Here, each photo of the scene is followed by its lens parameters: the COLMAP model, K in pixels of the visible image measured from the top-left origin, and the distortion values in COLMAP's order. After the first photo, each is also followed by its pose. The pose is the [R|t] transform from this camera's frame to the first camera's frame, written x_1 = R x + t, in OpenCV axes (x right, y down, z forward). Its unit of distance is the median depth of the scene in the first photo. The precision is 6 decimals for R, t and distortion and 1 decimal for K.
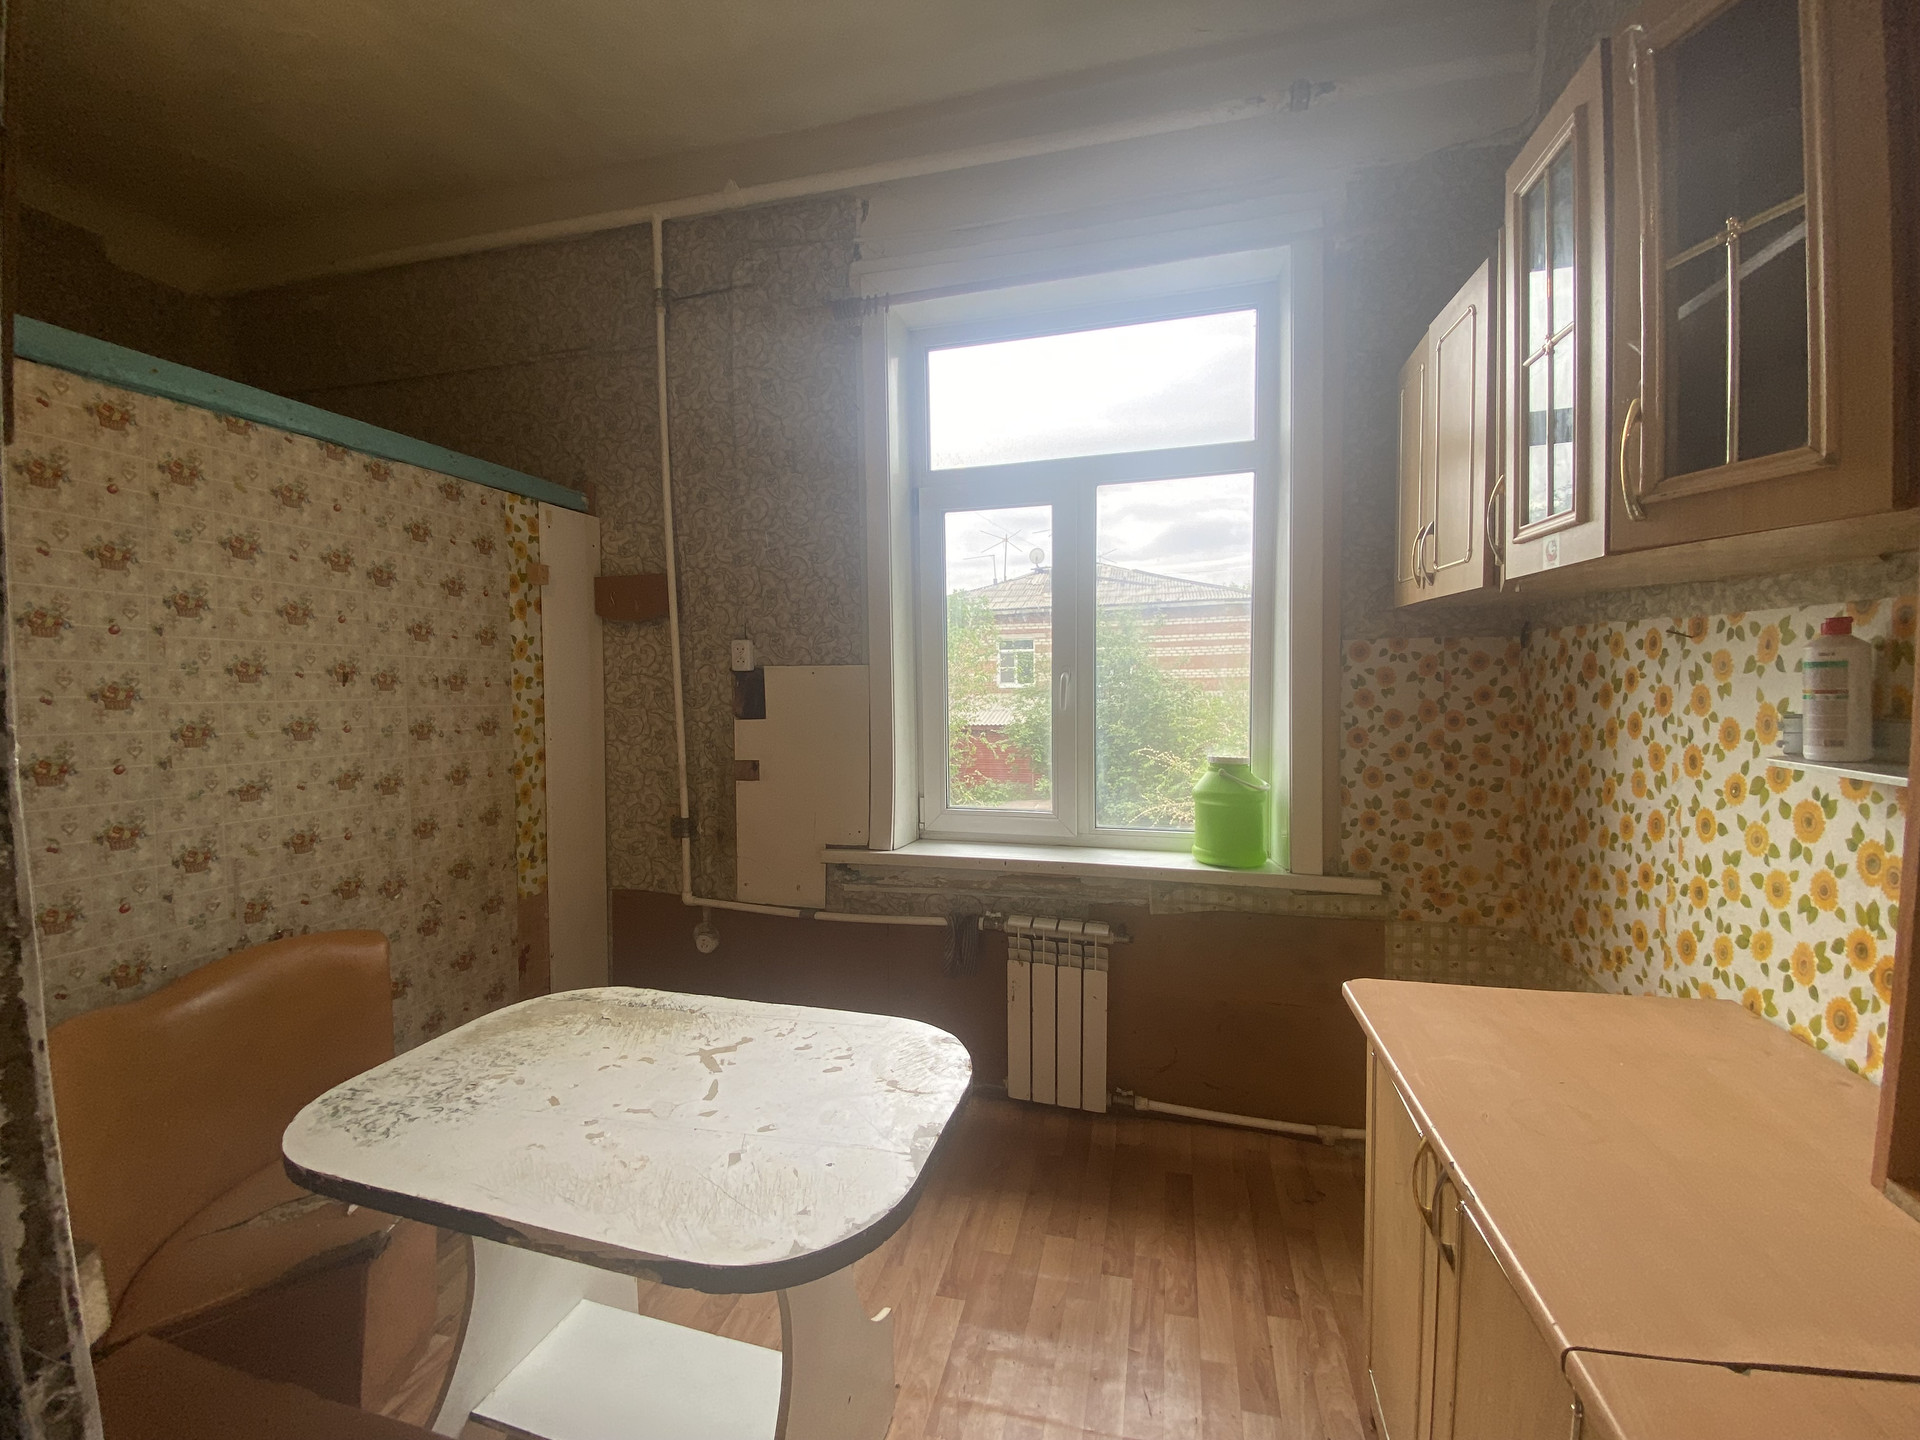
lens RADIAL K [[764.8, 0, 958.0], [0, 764.8, 718.4], [0, 0, 1]] dist [-0.002153, -0.003231]
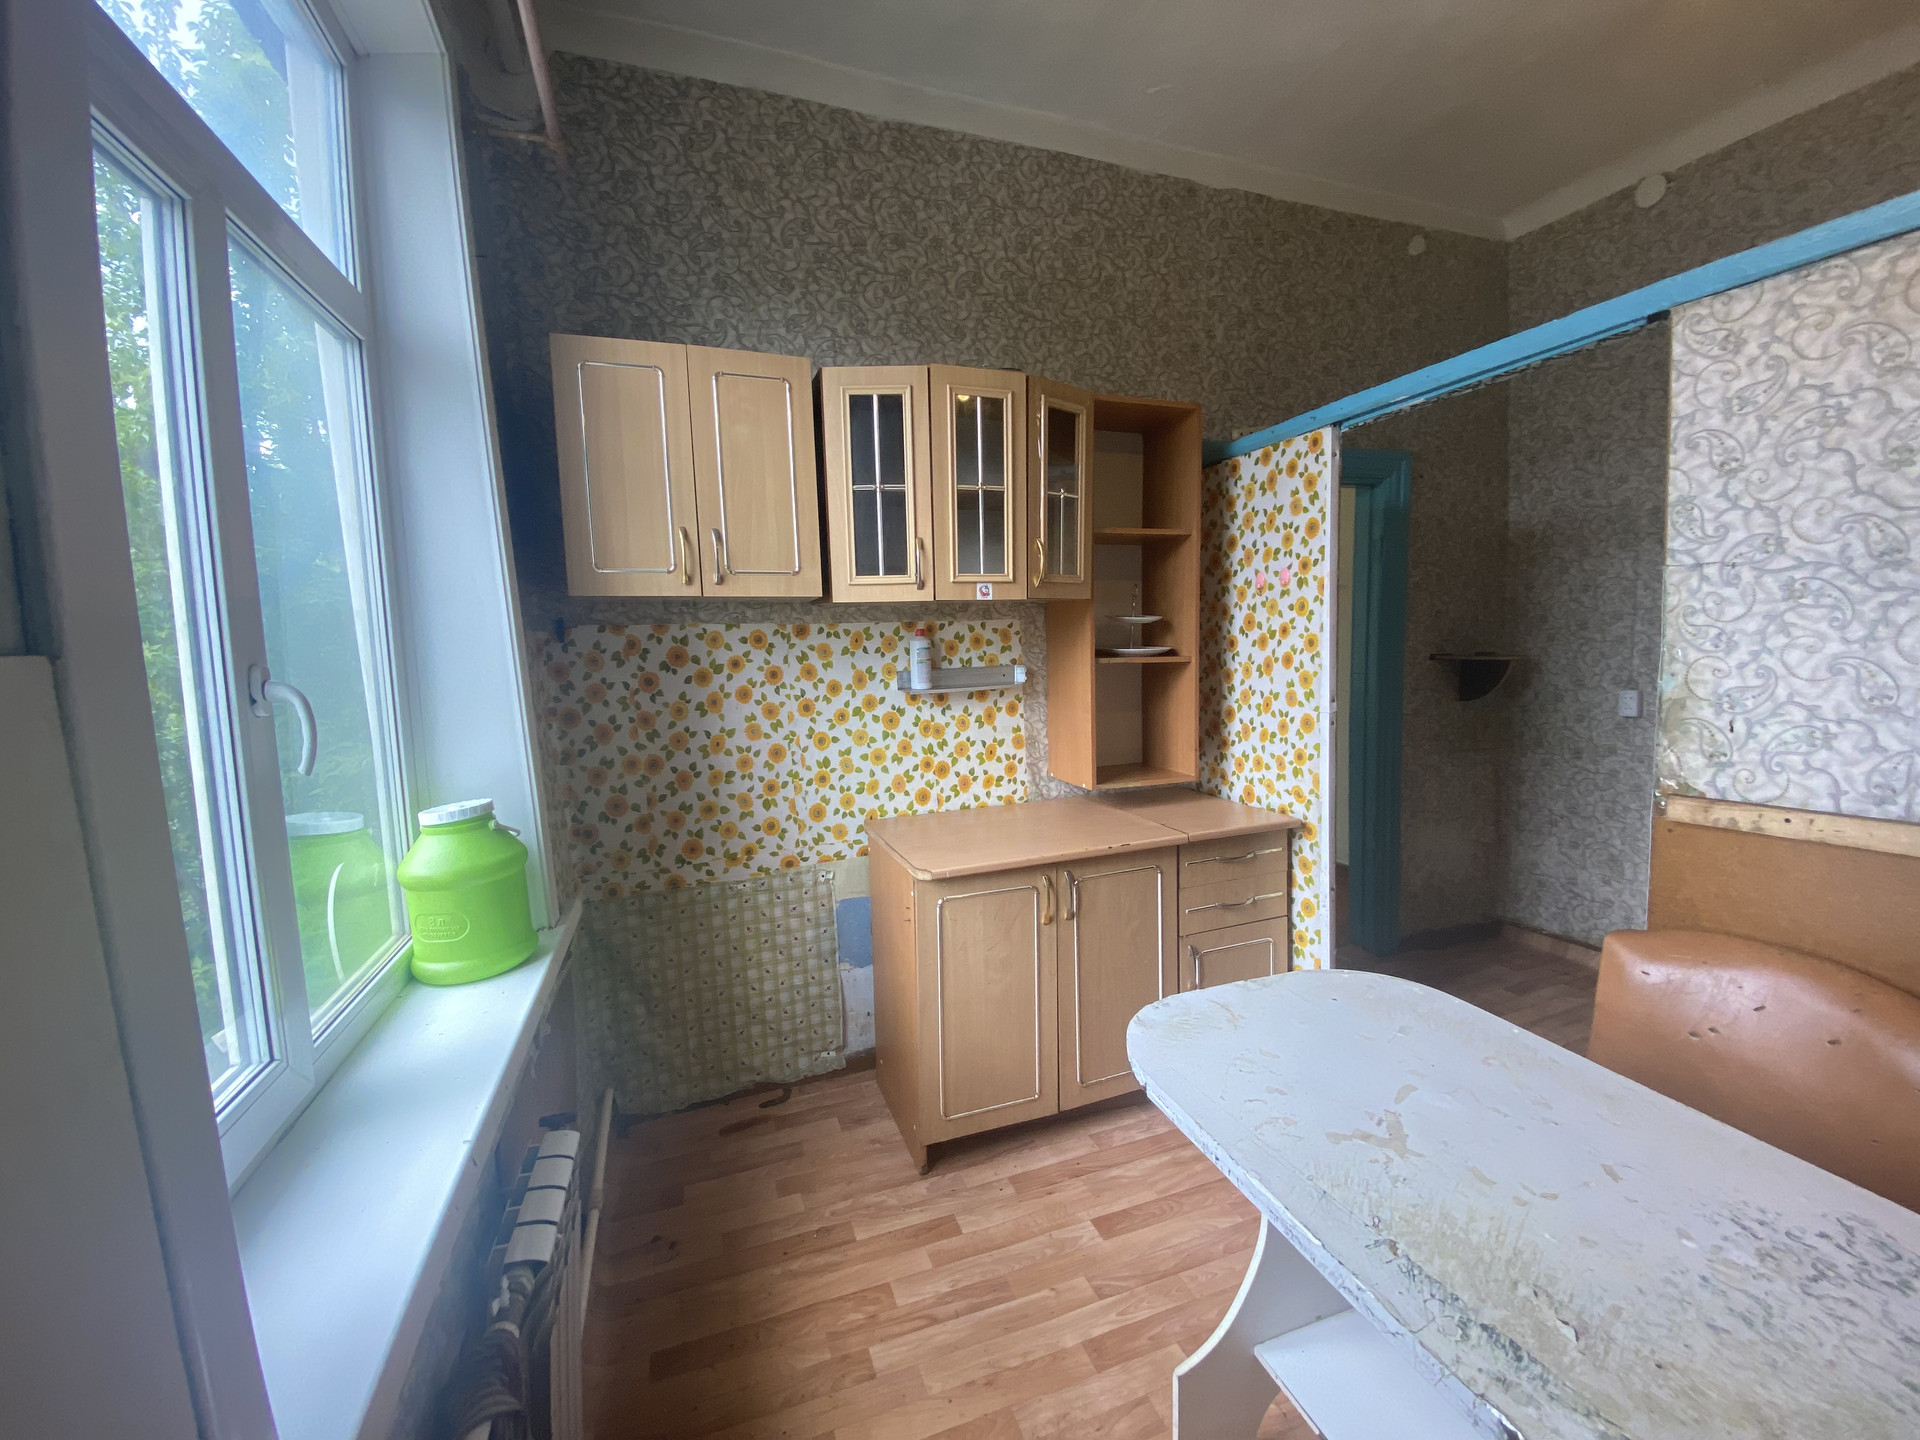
lens RADIAL K [[764.8, 0, 965.0], [0, 764.8, 715.3], [0, 0, 1]] dist [-0.002153, -0.003231]
pose [[-0.572787, -0.061971, 0.817359, -0.677768], [0.082805, 0.987663, 0.132912, -0.130329], [-0.815511, 0.143812, -0.560589, 1.710420]]
